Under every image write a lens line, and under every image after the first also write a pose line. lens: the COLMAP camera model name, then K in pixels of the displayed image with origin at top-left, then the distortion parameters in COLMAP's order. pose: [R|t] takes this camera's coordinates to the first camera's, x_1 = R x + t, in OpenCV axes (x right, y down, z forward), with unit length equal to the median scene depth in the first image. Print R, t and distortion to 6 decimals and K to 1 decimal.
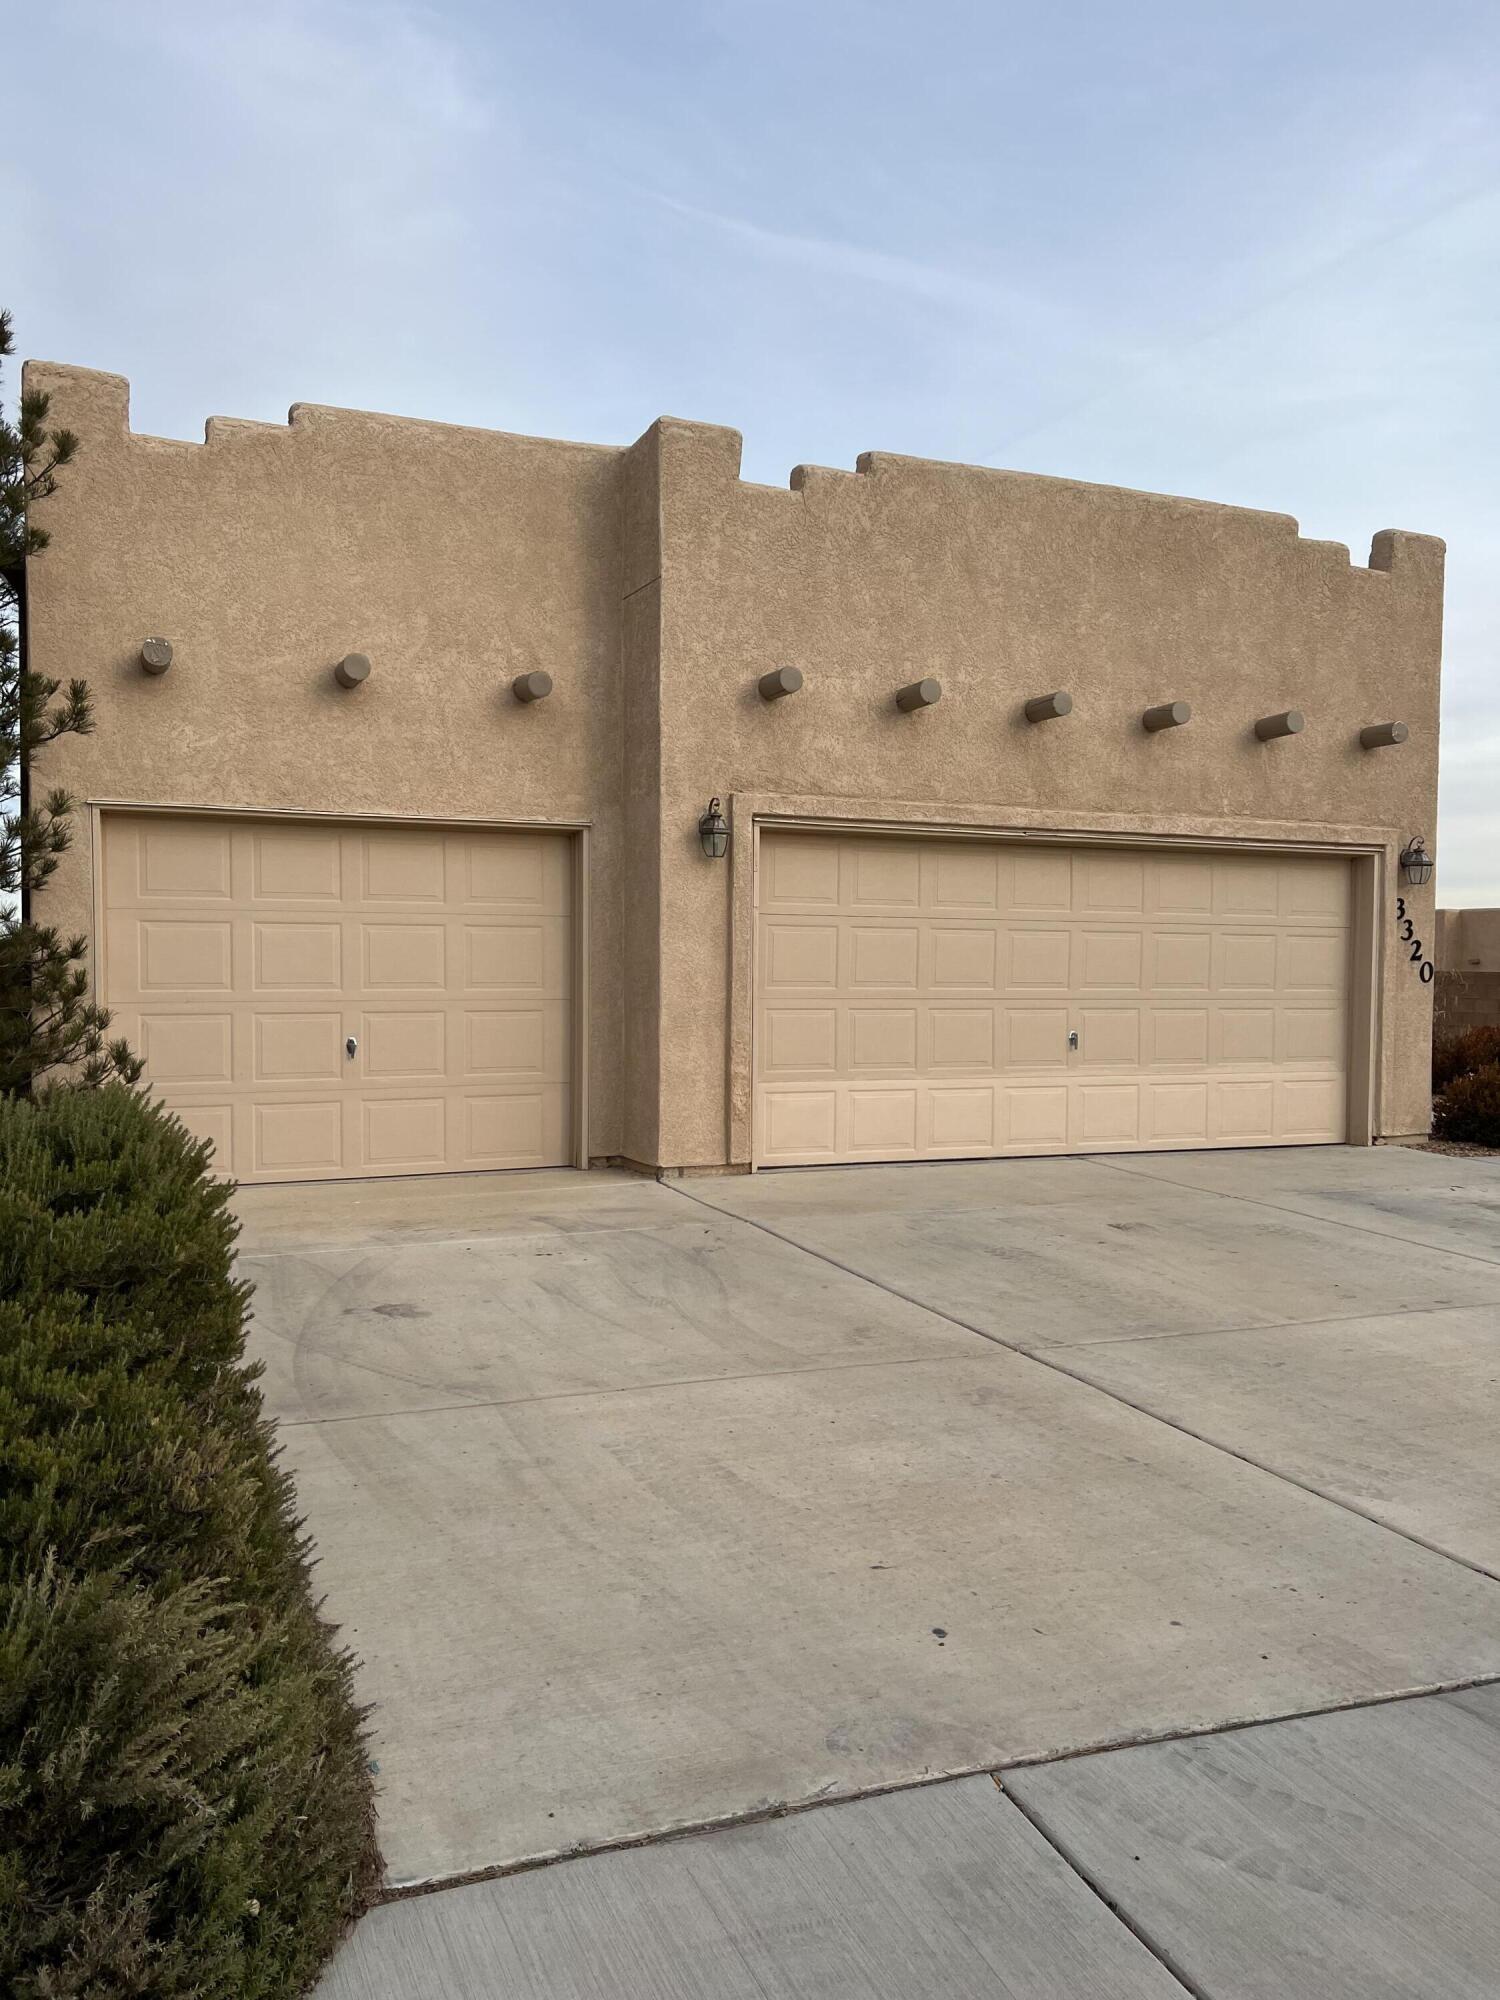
lens RADIAL K [[1497.4, 0, 733.1], [0, 1497.4, 1028.4], [0, 0, 1]] dist [0.054606, -0.059882]
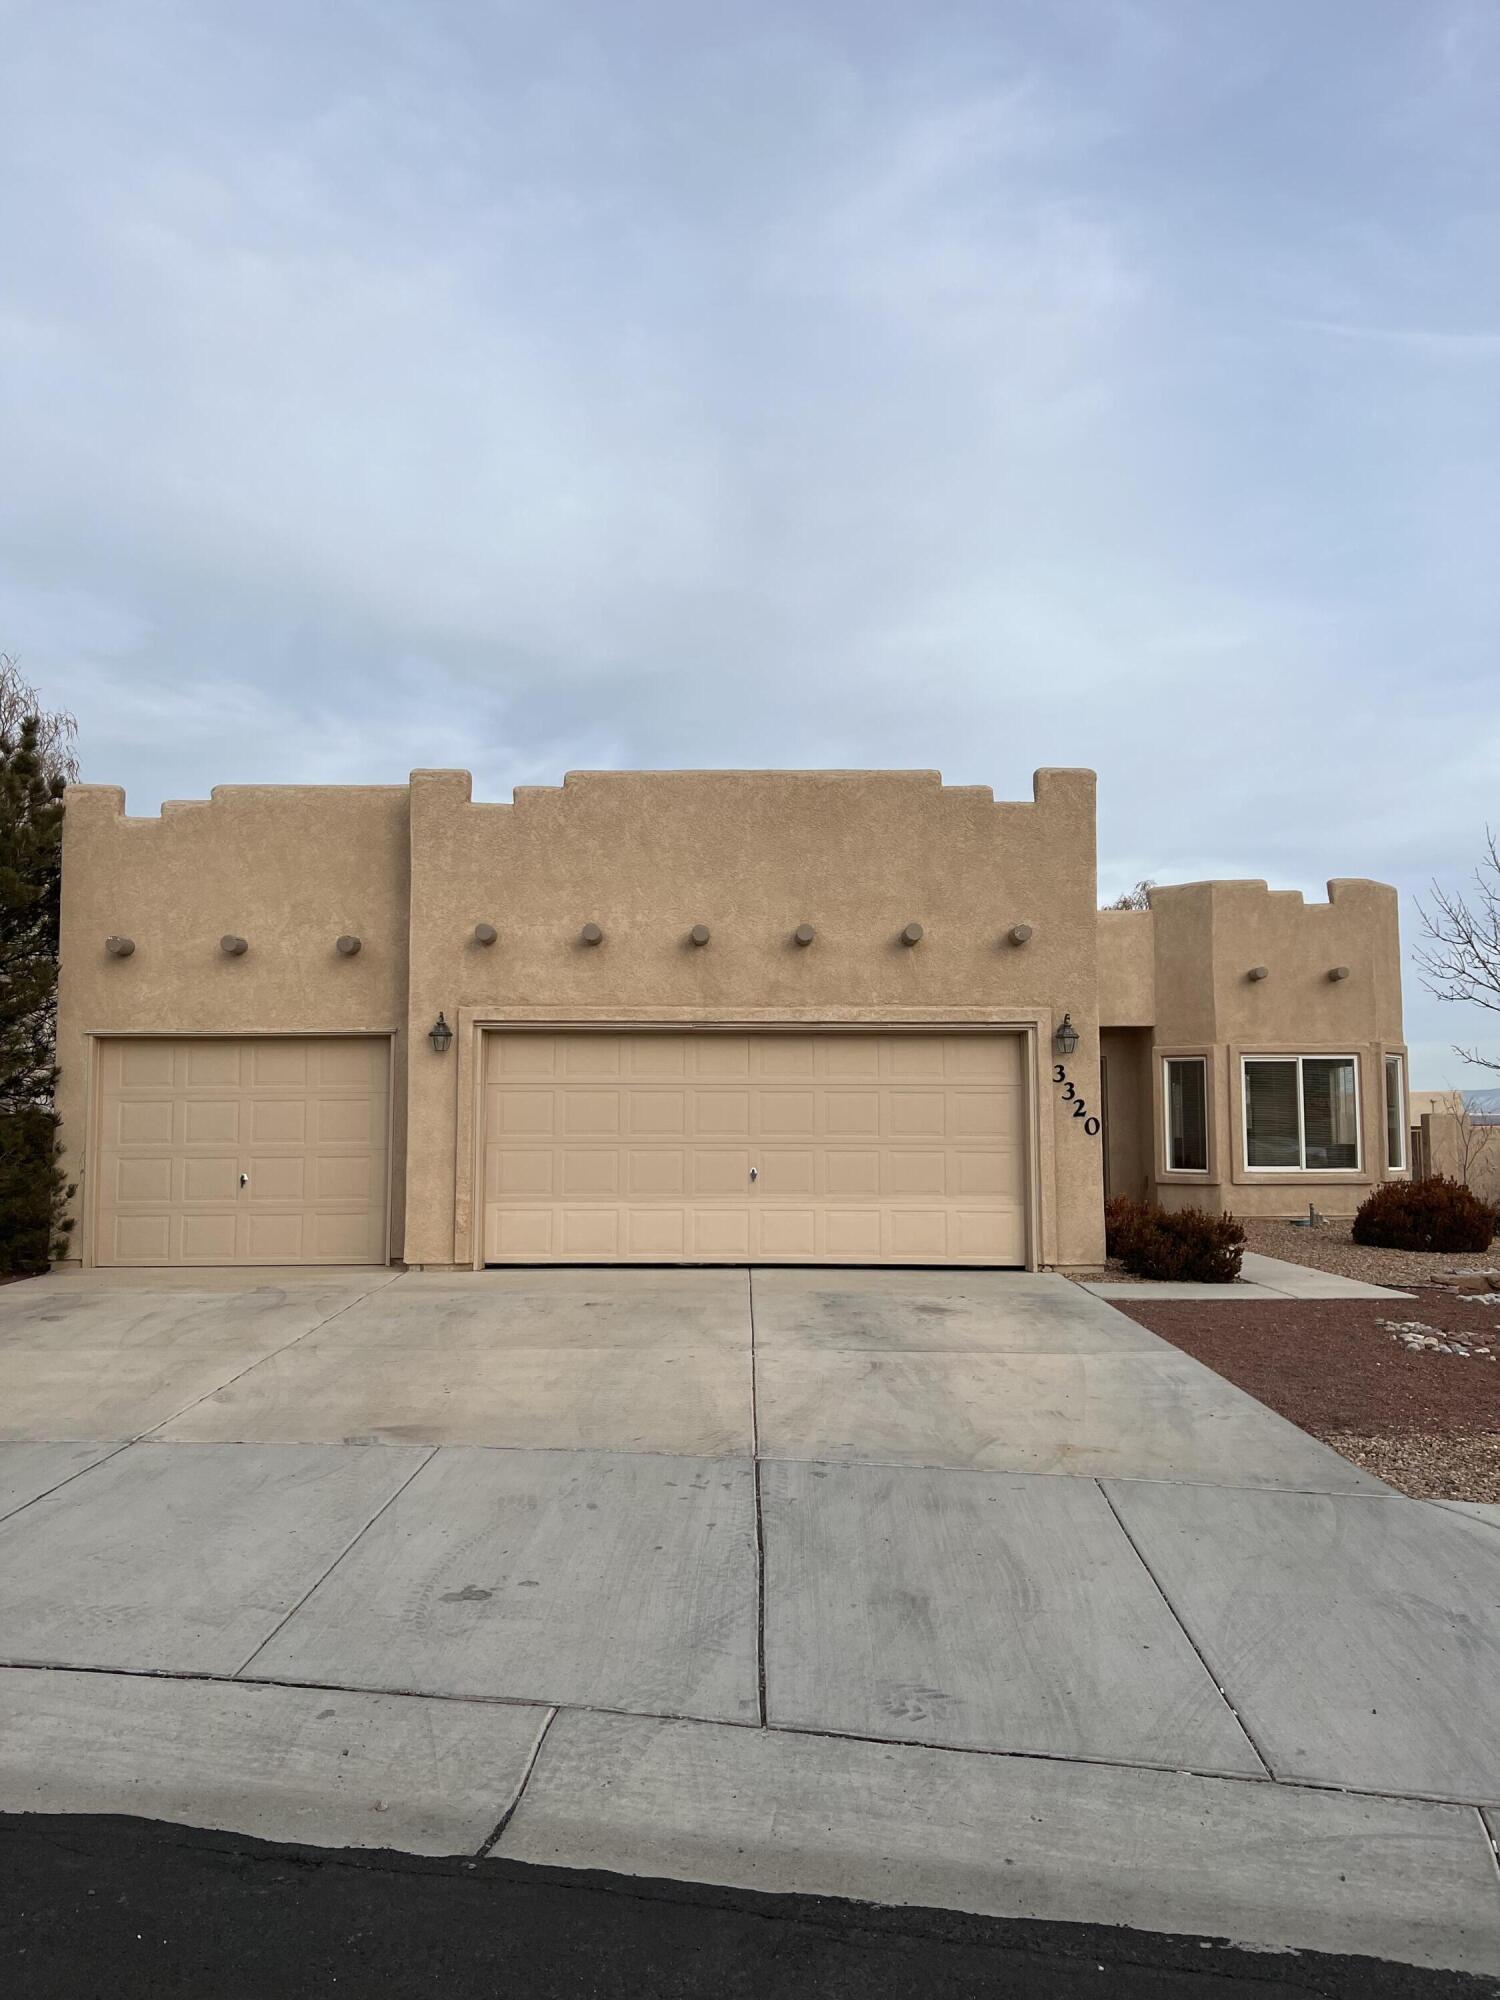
lens RADIAL K [[1497.4, 0, 729.7], [0, 1497.4, 1007.7], [0, 0, 1]] dist [0.054606, -0.059882]
pose [[0.923772, -0.038040, -0.381048, 0.780936], [-0.007905, 0.992947, -0.118292, 0.014914], [0.382860, 0.112287, 0.916957, -0.246105]]
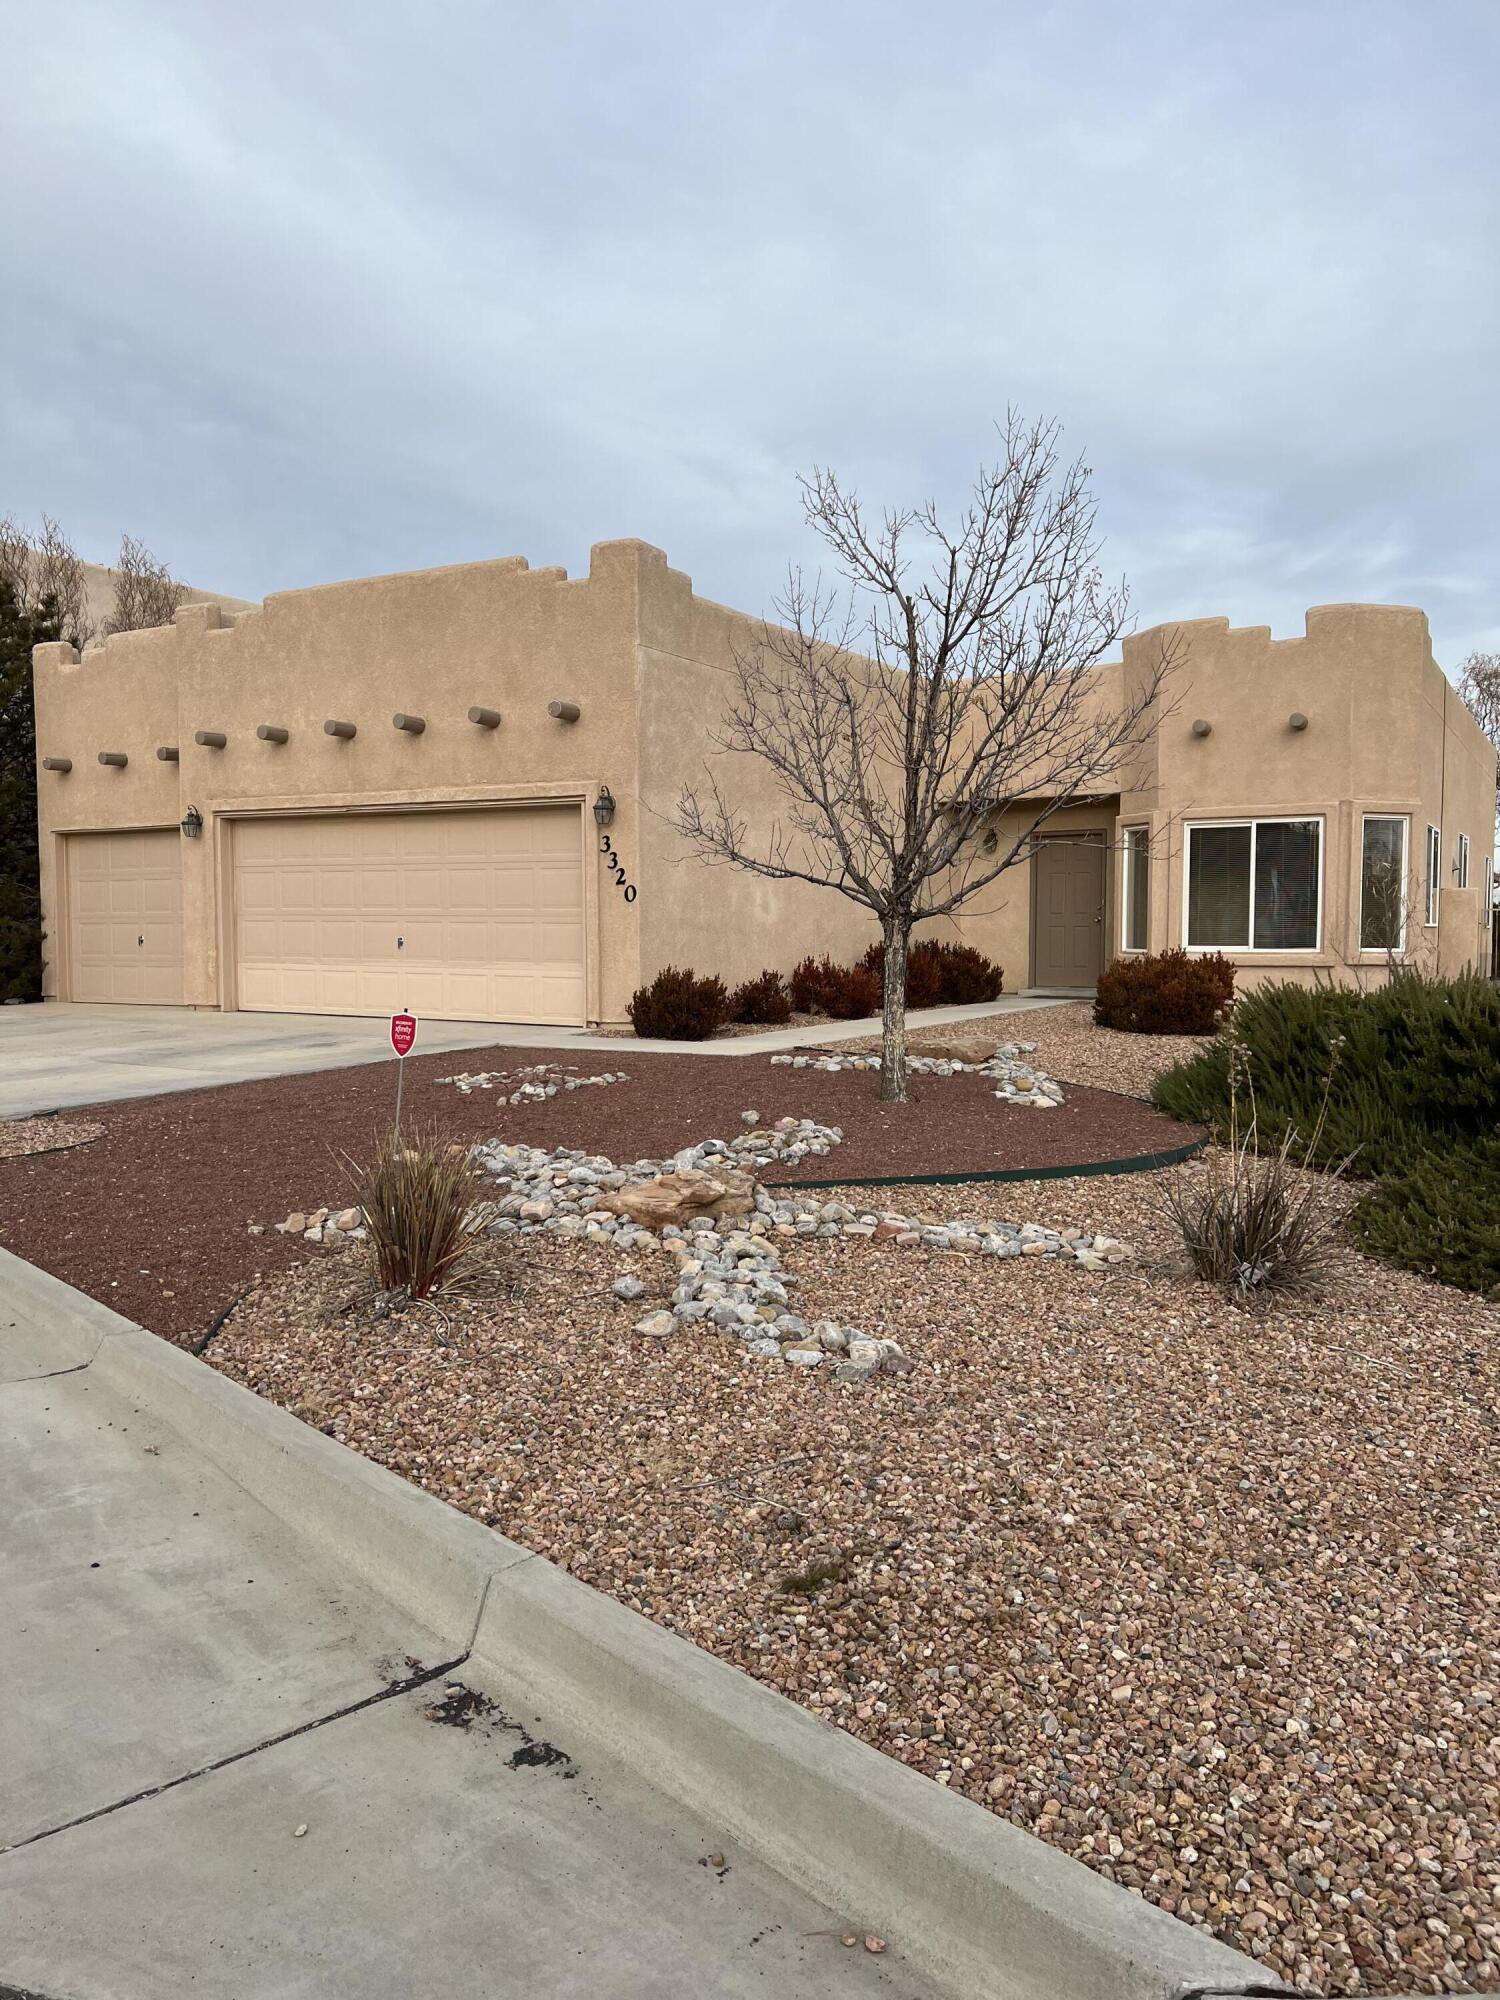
lens RADIAL K [[1497.4, 0, 766.0], [0, 1497.4, 1010.2], [0, 0, 1]] dist [0.054606, -0.059882]
pose [[0.612689, 0.036997, -0.789458, 1.805906], [-0.028837, 0.999285, 0.024450, 0.030733], [0.789798, 0.007785, 0.613317, 0.400443]]
